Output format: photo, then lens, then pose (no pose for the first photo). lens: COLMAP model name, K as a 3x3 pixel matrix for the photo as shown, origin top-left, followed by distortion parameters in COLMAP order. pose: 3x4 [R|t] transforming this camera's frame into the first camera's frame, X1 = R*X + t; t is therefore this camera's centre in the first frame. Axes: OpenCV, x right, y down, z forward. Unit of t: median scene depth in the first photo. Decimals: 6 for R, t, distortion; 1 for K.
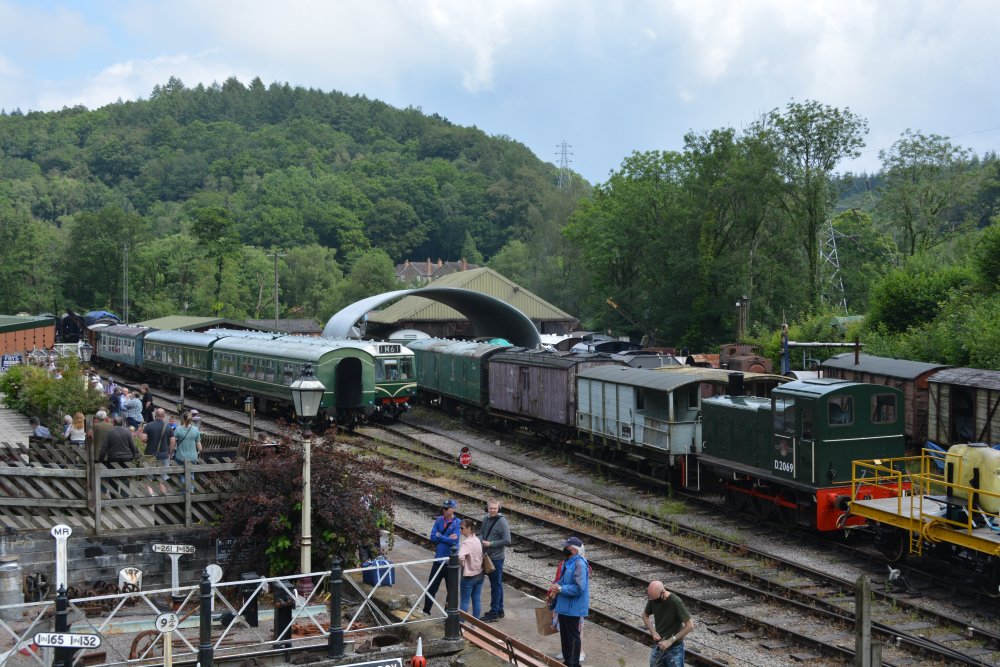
lens RADIAL K [[1293.6, 0, 499.7], [0, 1293.6, 312.7], [0, 0, 1]] dist [-0.012657, 0.021101]
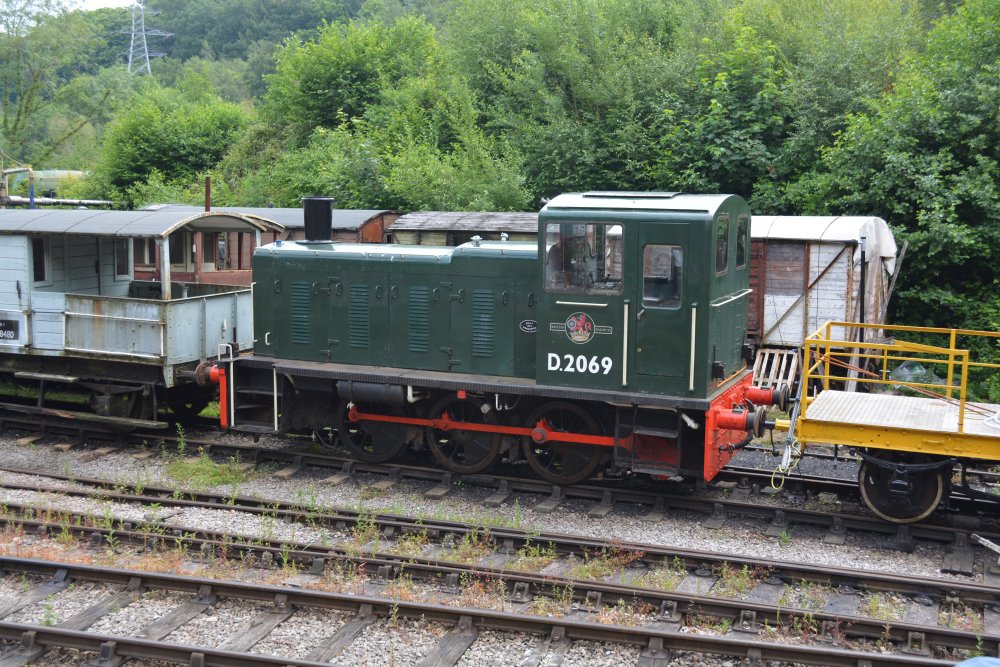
lens RADIAL K [[1156.6, 0, 500.0], [0, 1156.6, 333.5], [0, 0, 1]] dist [0.004011, 0.006436]
pose [[0.665245, -0.069345, 0.743398, -0.115781], [-0.006091, 0.995140, 0.098278, 0.054507], [-0.746600, -0.069907, 0.661590, 0.627097]]
